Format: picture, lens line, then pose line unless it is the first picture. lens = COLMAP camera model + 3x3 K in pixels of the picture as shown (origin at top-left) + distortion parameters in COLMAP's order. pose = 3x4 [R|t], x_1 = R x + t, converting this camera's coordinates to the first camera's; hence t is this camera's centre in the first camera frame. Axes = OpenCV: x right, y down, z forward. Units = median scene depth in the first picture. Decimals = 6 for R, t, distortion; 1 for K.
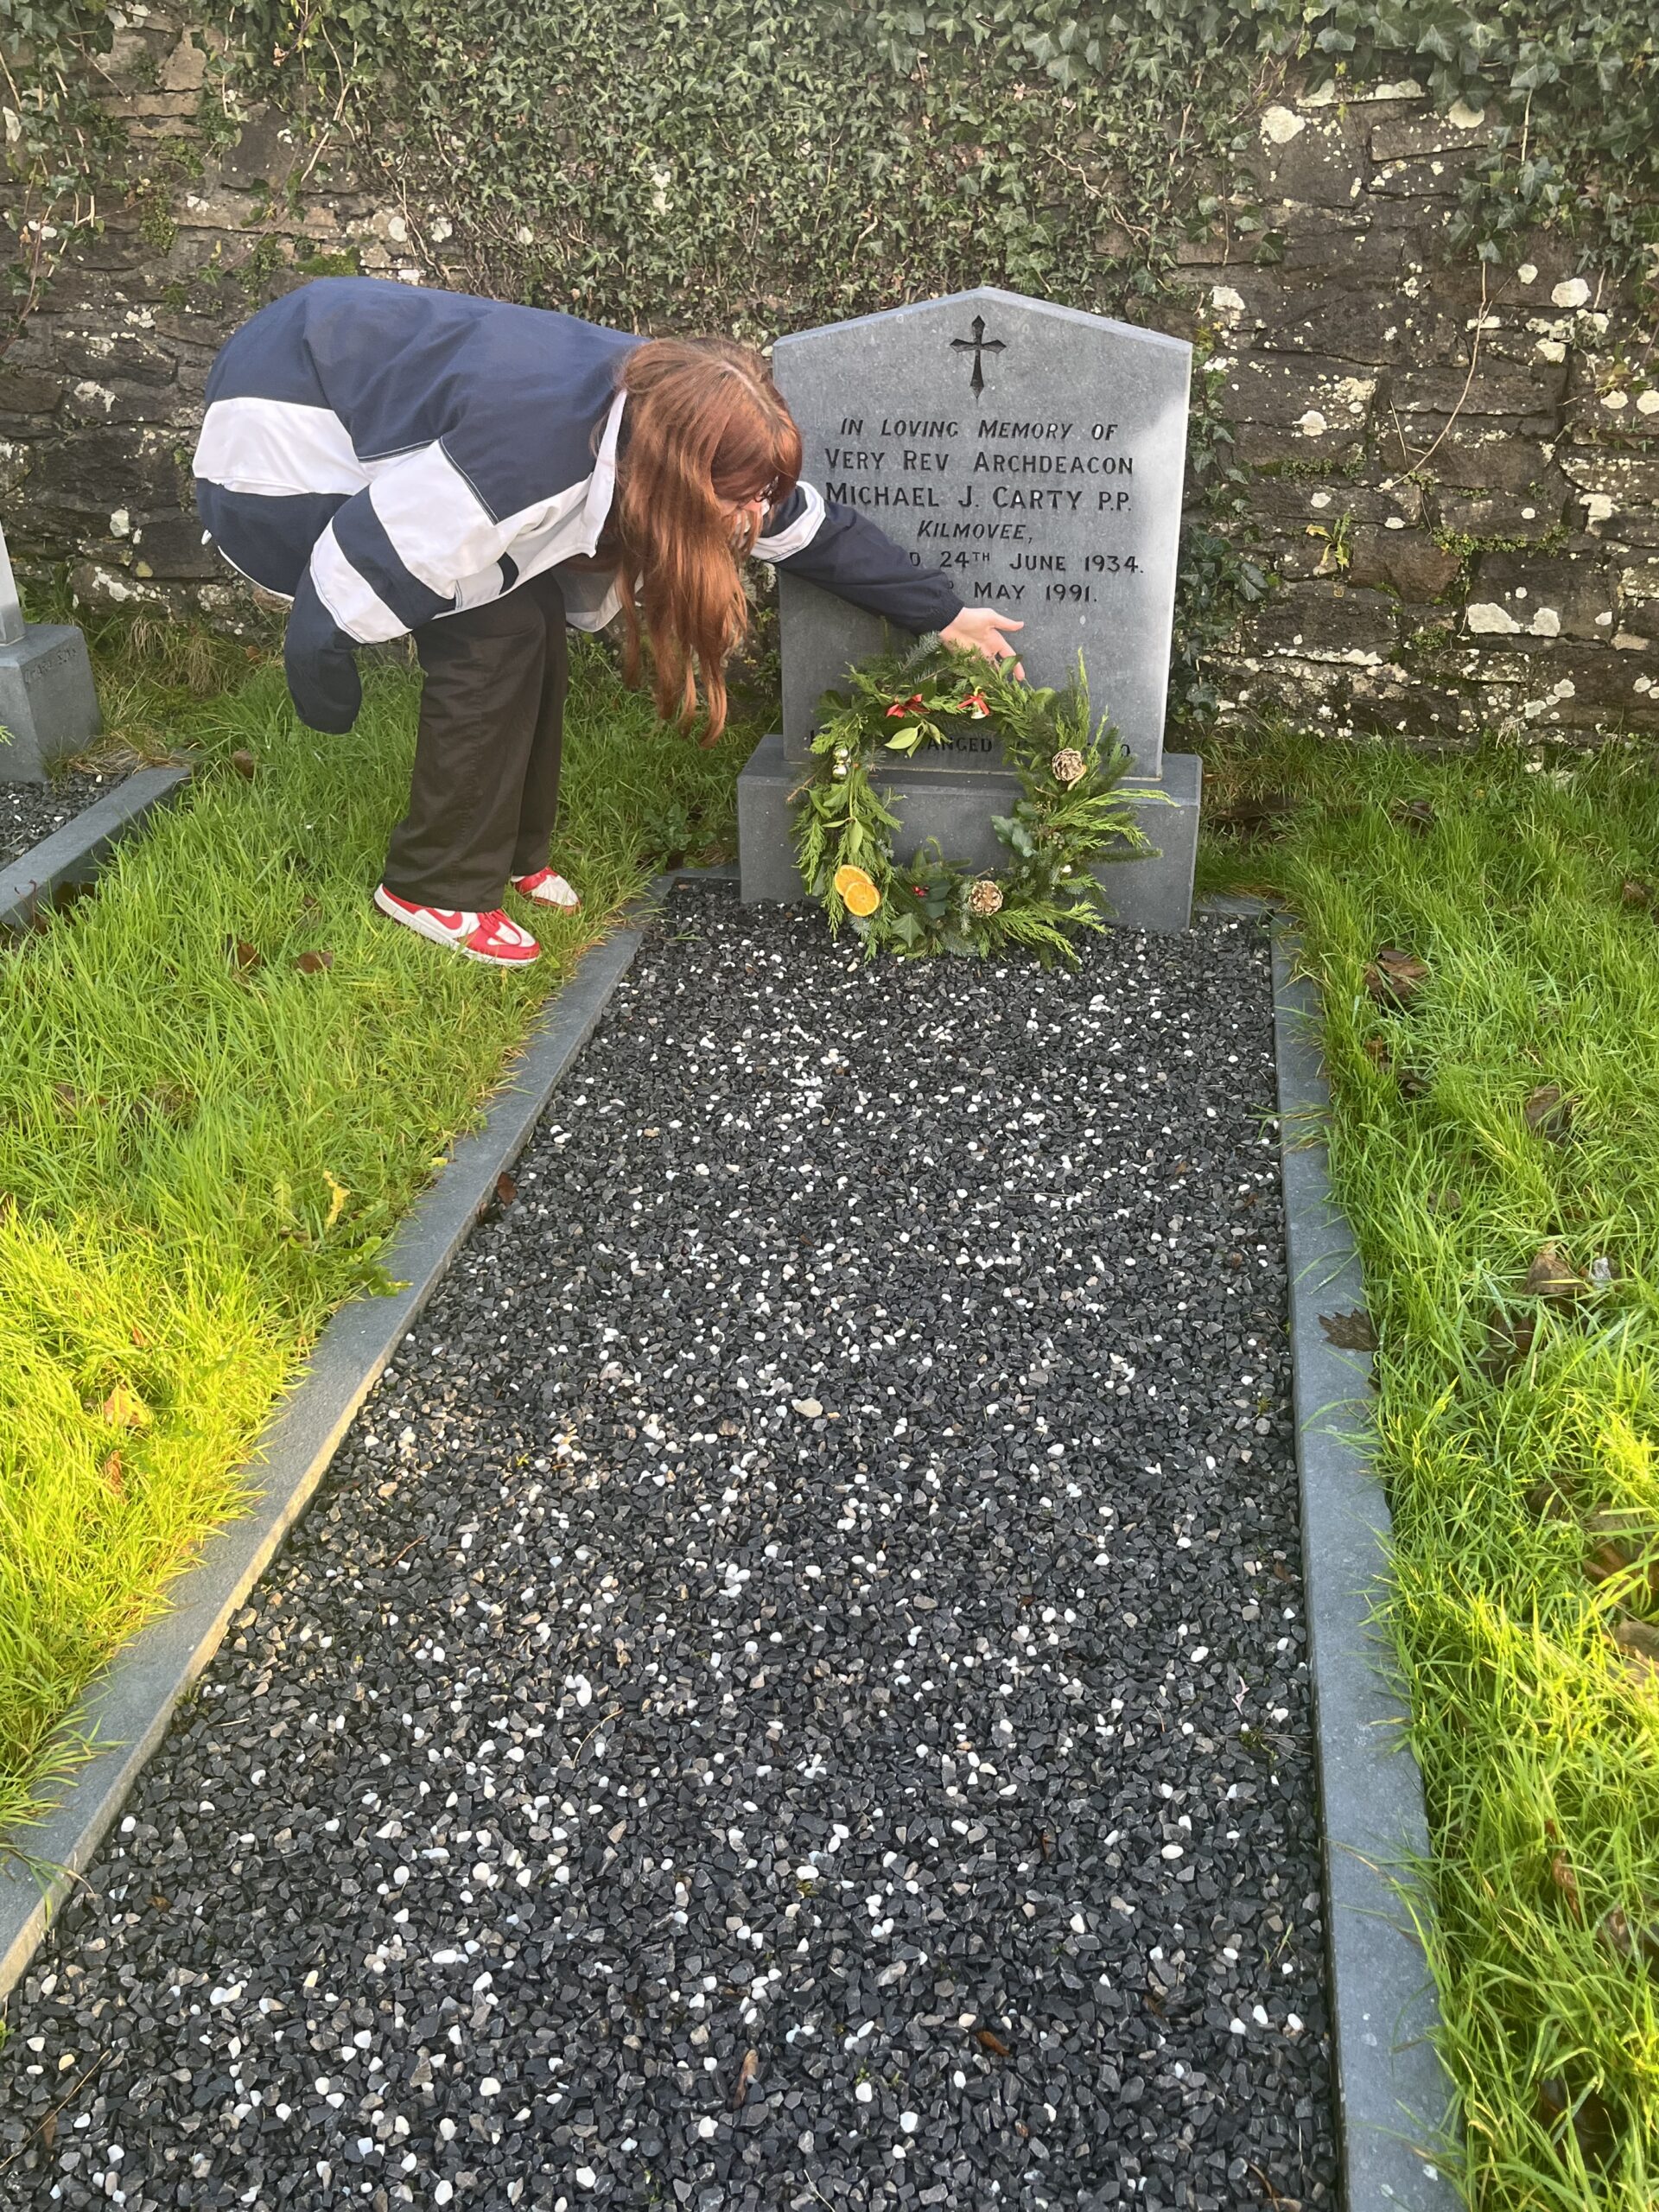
lens RADIAL K [[1961.0, 0, 829.5], [0, 1961.0, 1106.0], [0, 0, 1]] dist [0.013467, 0.009832]
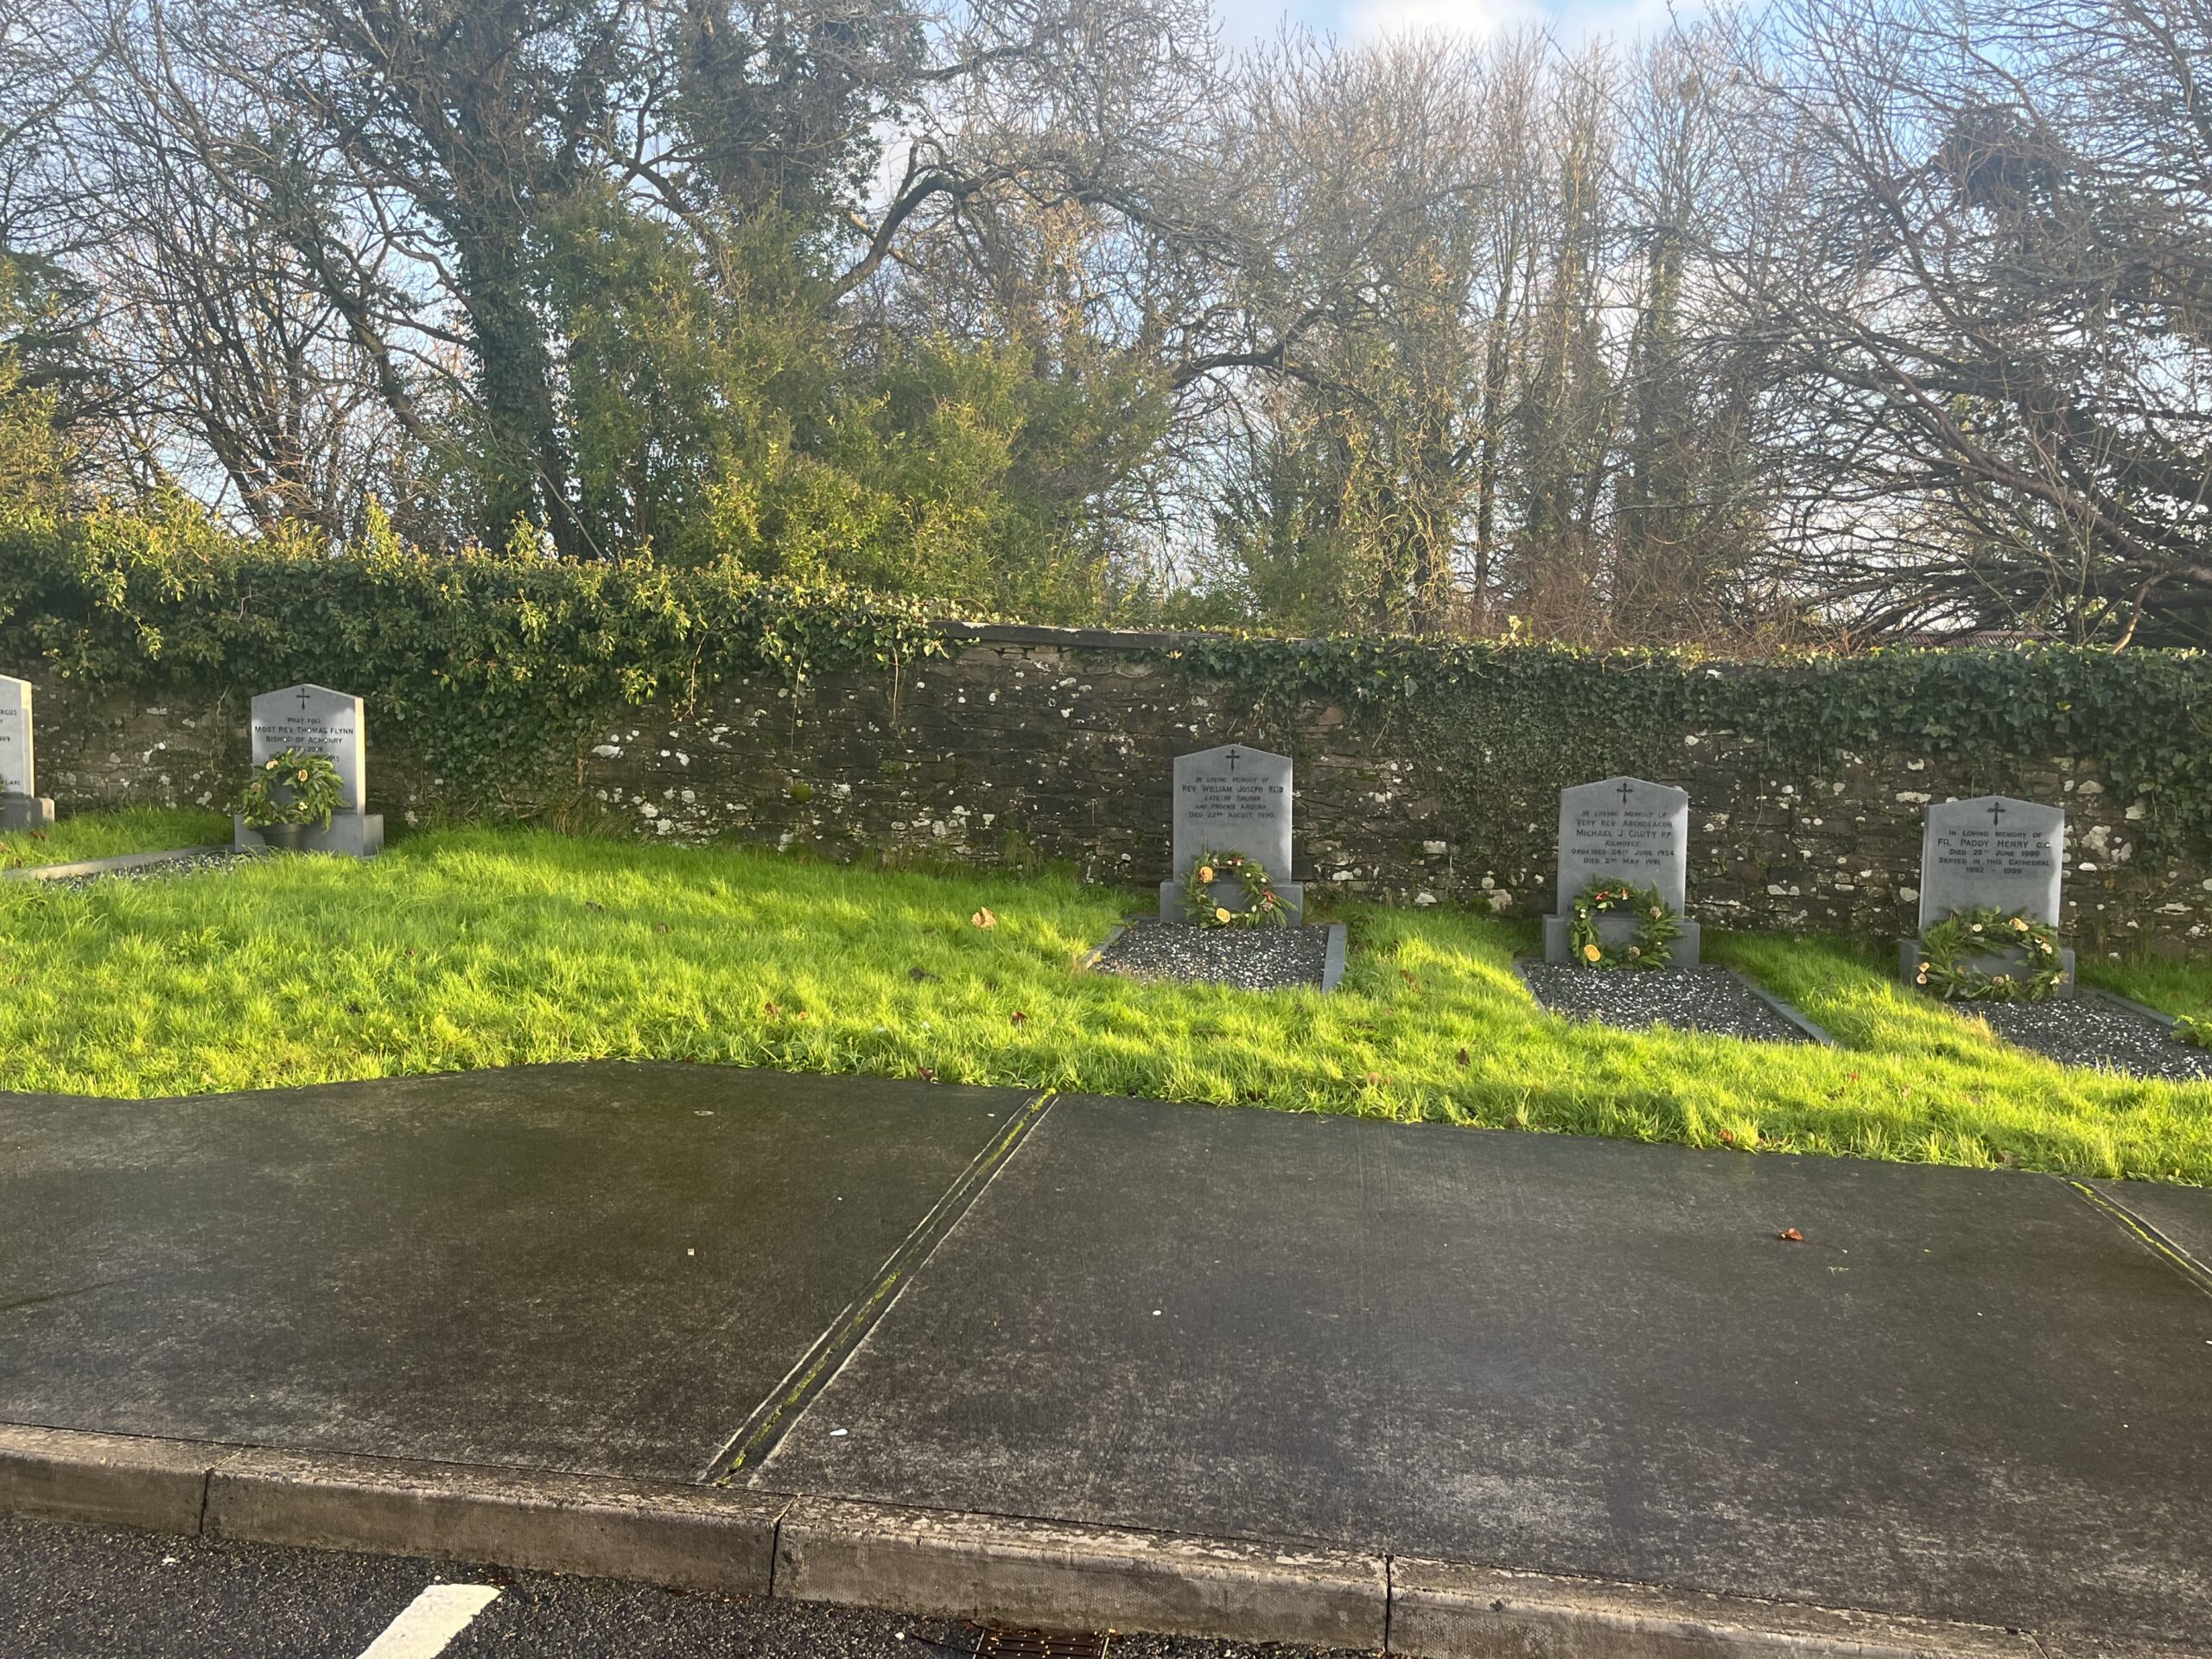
lens RADIAL K [[1961.0, 0, 1106.0], [0, 1961.0, 829.5], [0, 0, 1]] dist [0.013467, 0.009832]
pose [[0.999326, 0.017291, 0.032379, -0.803920], [-0.002010, 0.906560, -0.422072, 0.961451], [-0.036652, 0.421722, 0.905984, -1.757504]]
